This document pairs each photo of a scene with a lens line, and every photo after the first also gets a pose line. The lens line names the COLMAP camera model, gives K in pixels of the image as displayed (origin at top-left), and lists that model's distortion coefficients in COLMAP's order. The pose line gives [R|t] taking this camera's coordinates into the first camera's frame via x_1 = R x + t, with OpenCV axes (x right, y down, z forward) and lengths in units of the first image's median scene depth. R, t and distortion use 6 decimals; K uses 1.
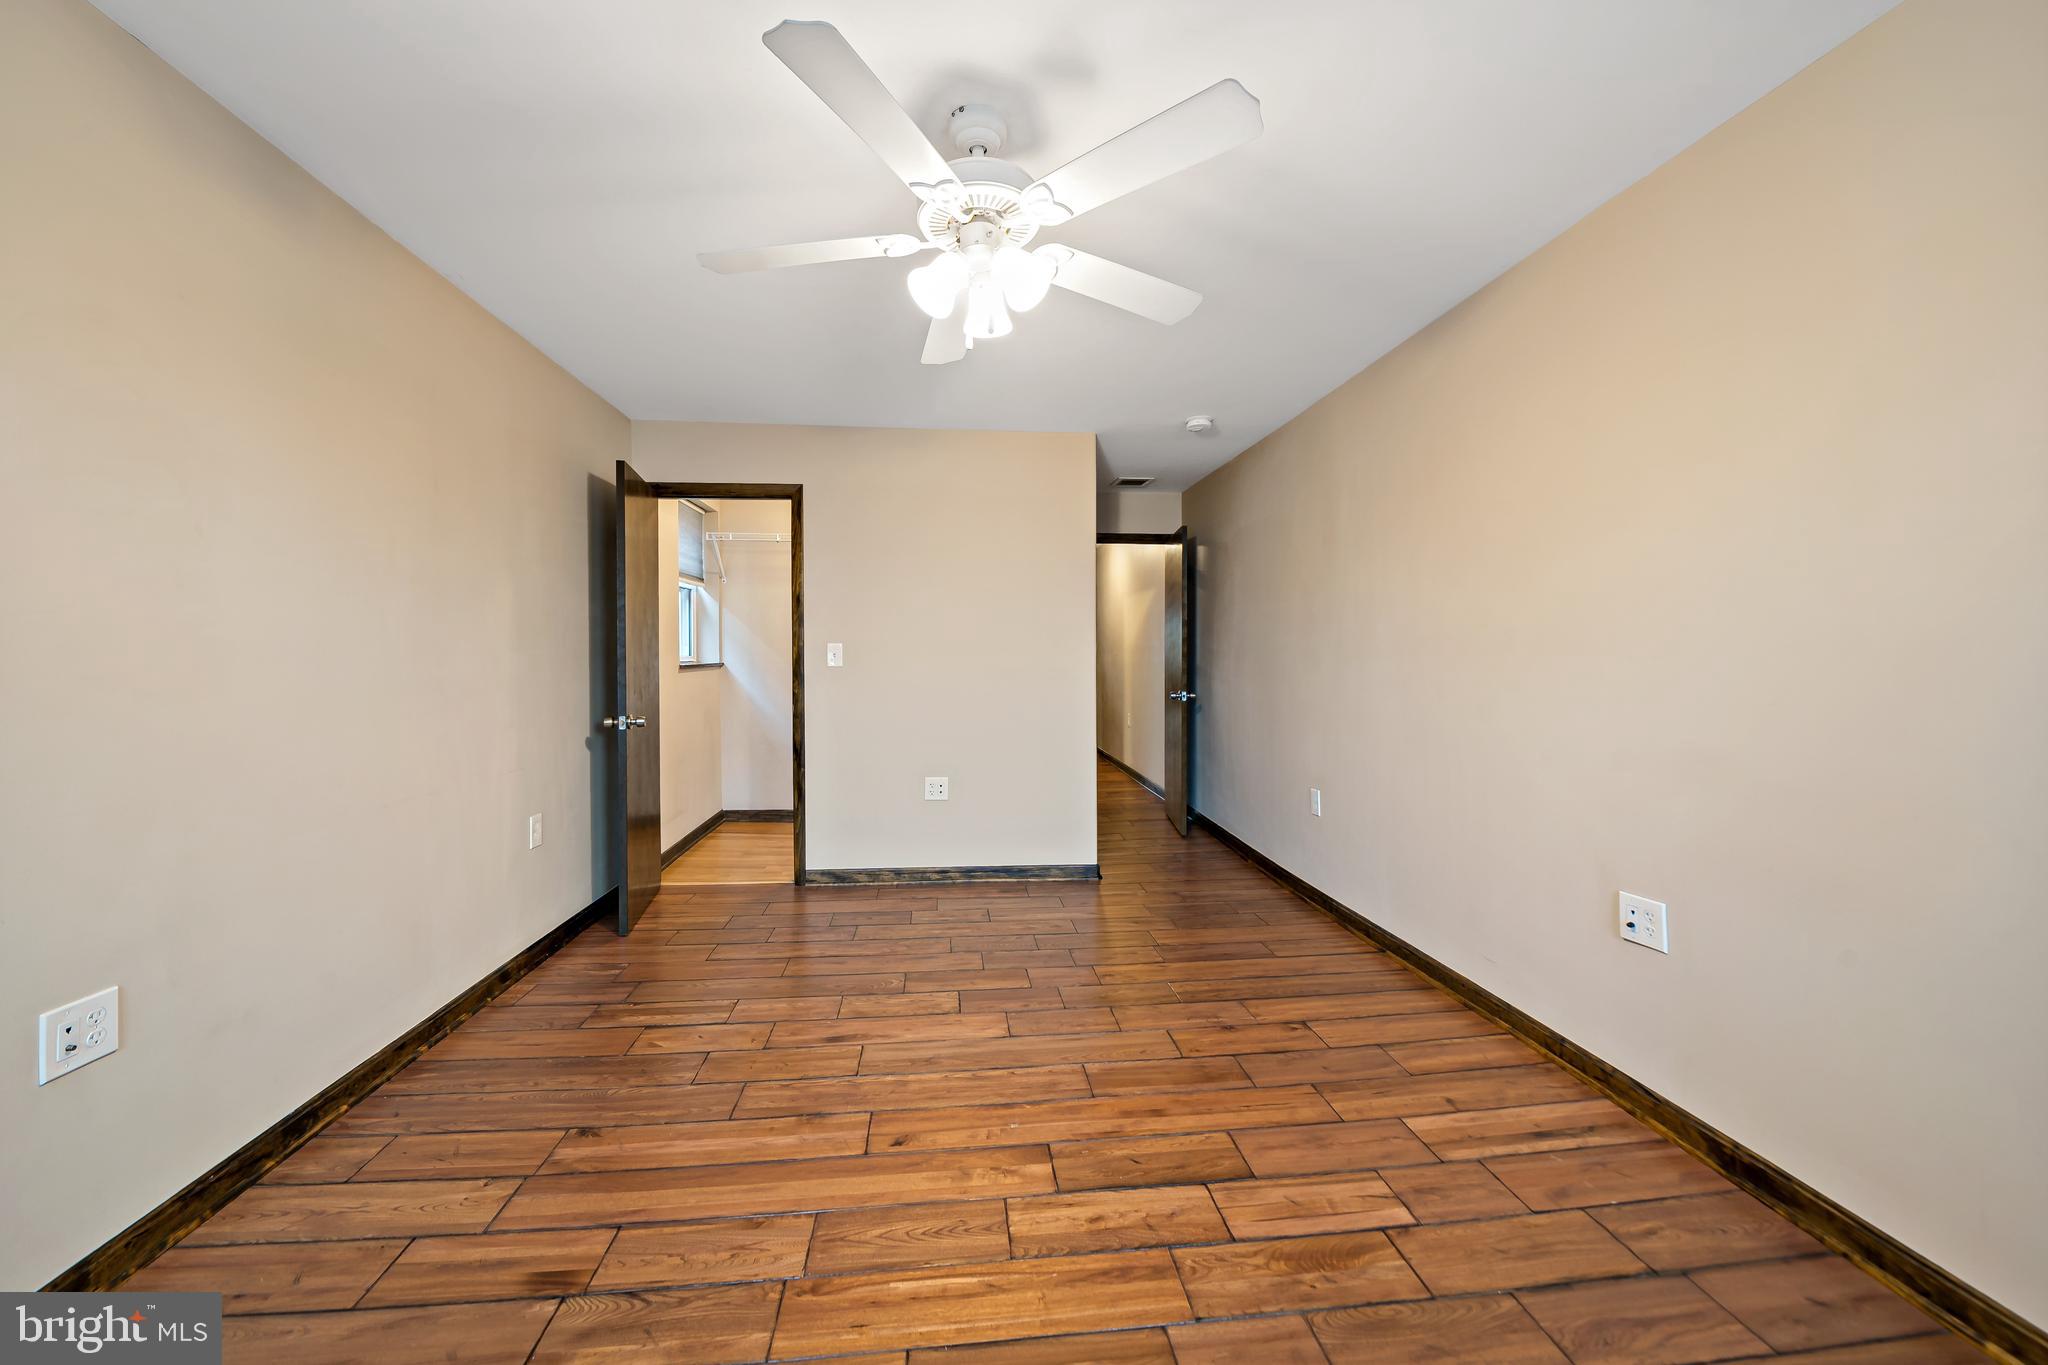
lens RADIAL K [[779.4, 0, 1008.2], [0, 779.4, 667.8], [0, 0, 1]] dist [-0.003564, -0.000010]
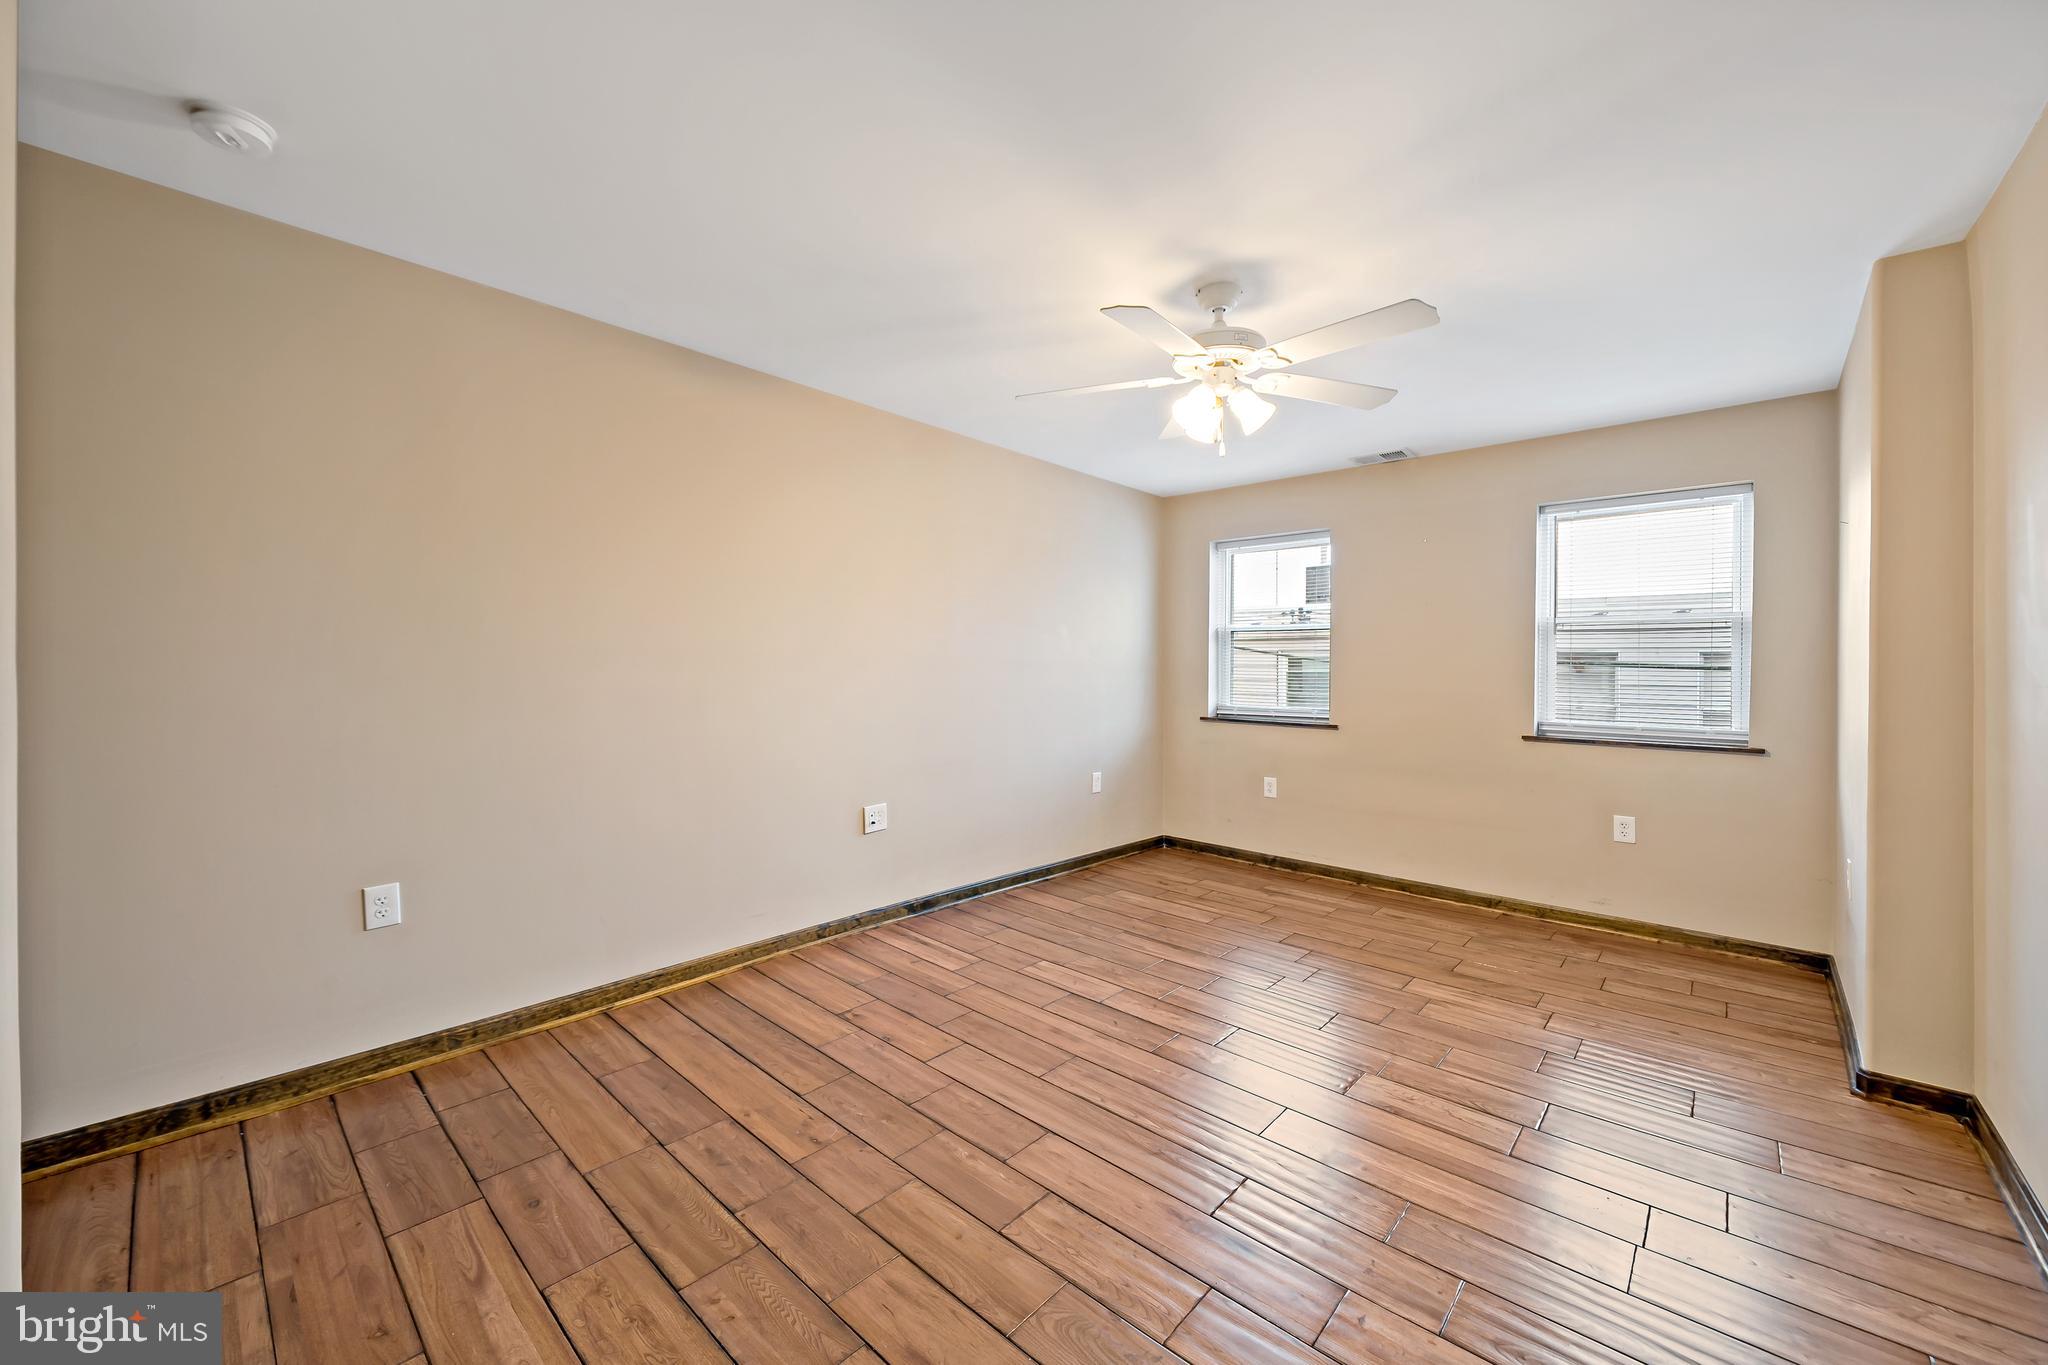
lens RADIAL K [[779.4, 0, 1004.1], [0, 779.4, 669.4], [0, 0, 1]] dist [-0.003564, -0.000010]
pose [[-0.662641, -0.009833, 0.748873, -0.703585], [0.000270, 0.999911, 0.013369, -0.038124], [-0.748937, 0.009061, -0.662579, 1.912651]]
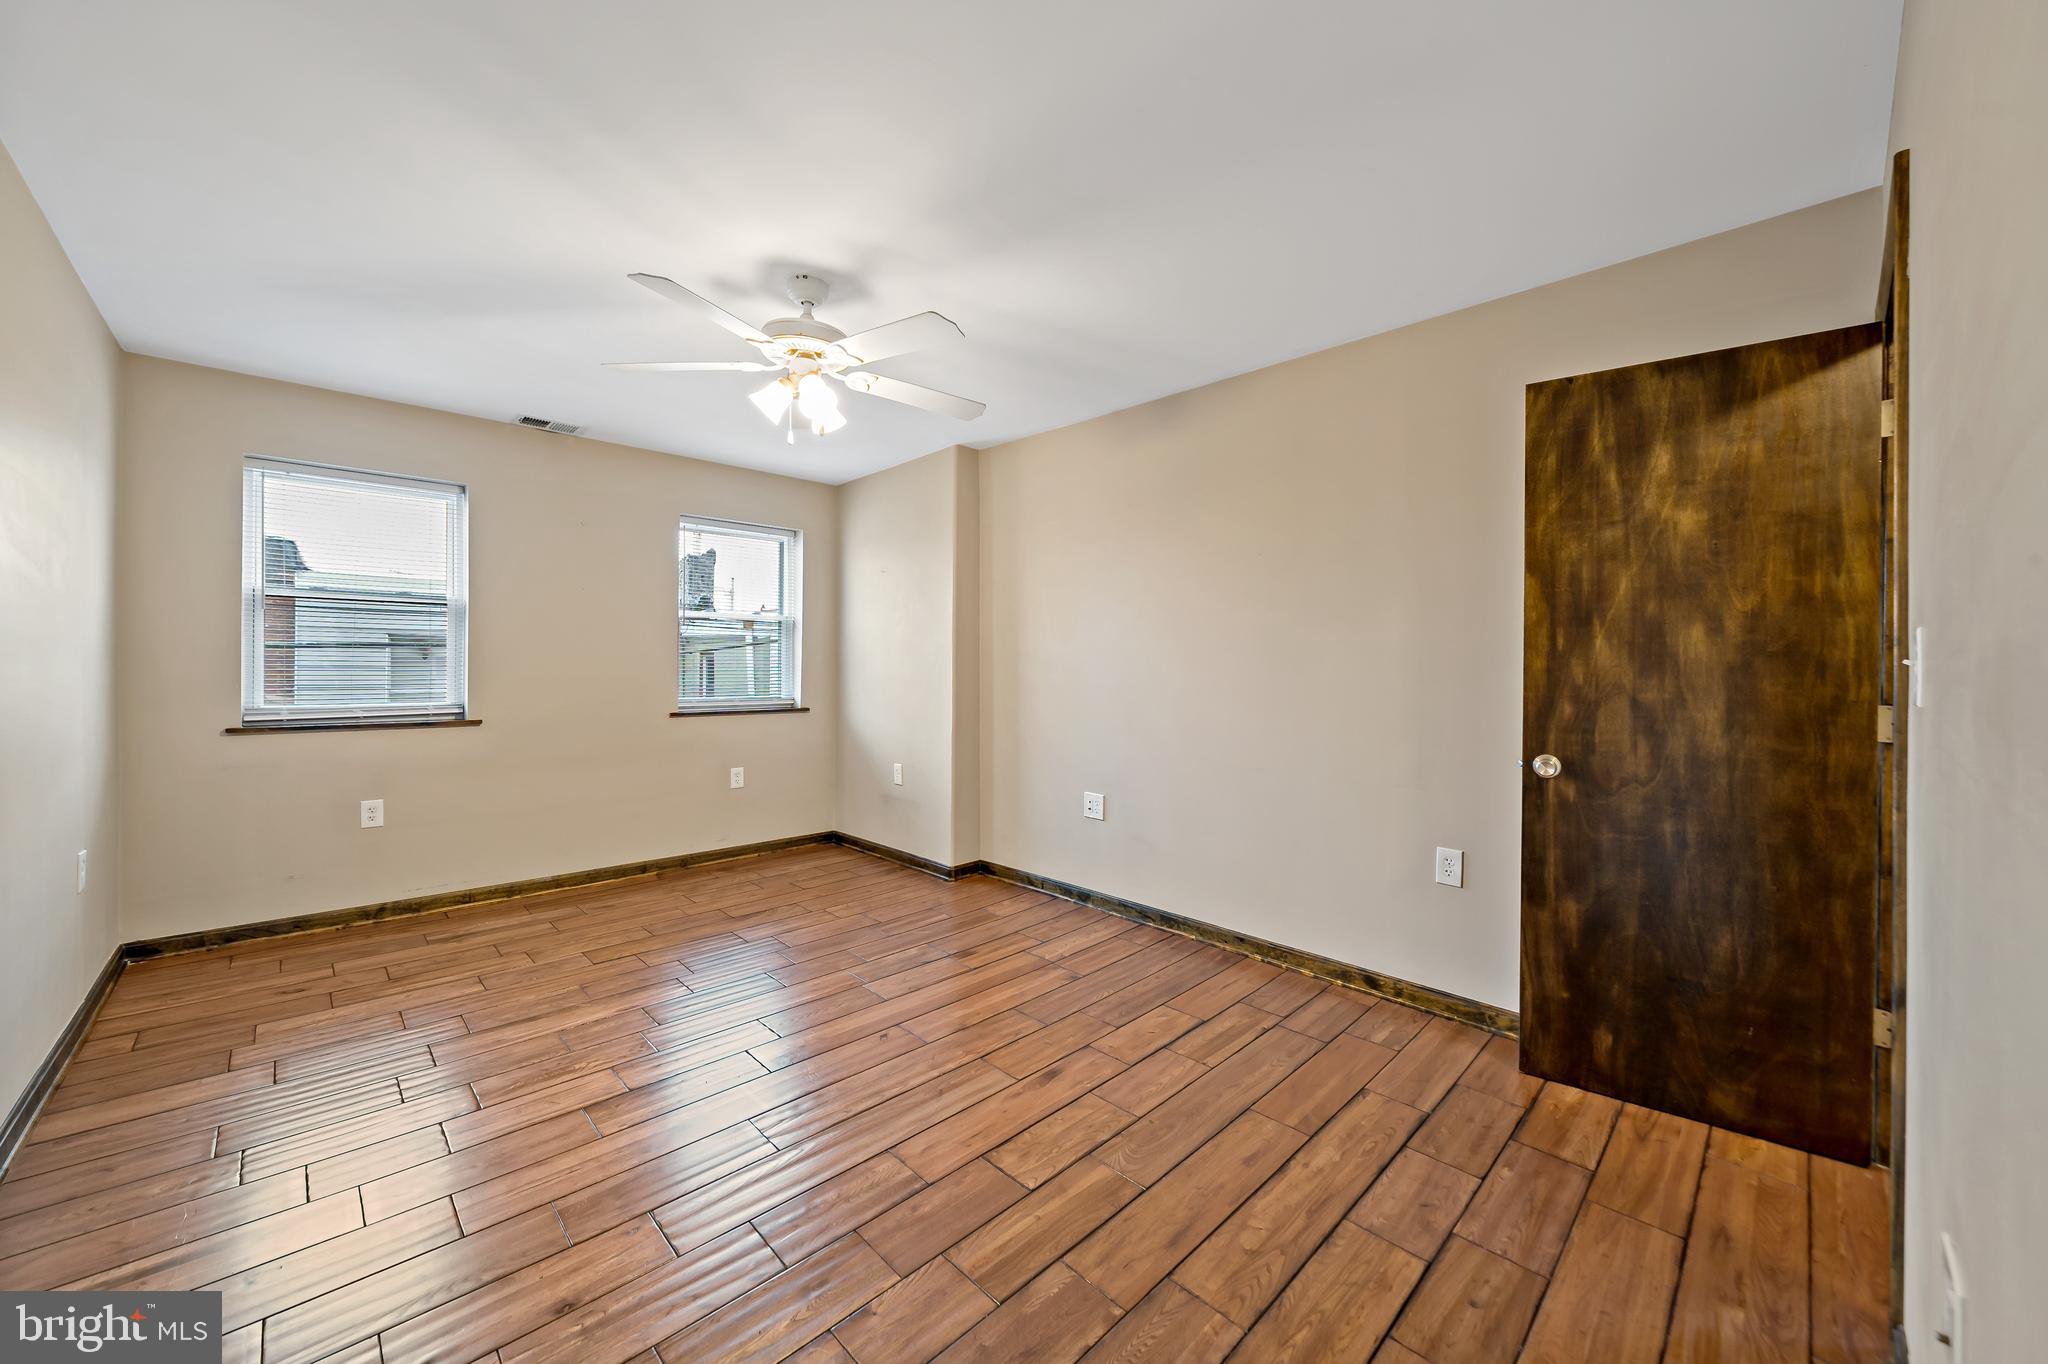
lens RADIAL K [[779.4, 0, 1041.7], [0, 779.4, 671.6], [0, 0, 1]] dist [-0.003564, -0.000010]
pose [[-0.768249, -0.000106, -0.640151, 0.471664], [-0.020607, 0.999486, 0.024565, -0.043282], [0.639819, 0.032064, -0.767856, 2.043303]]
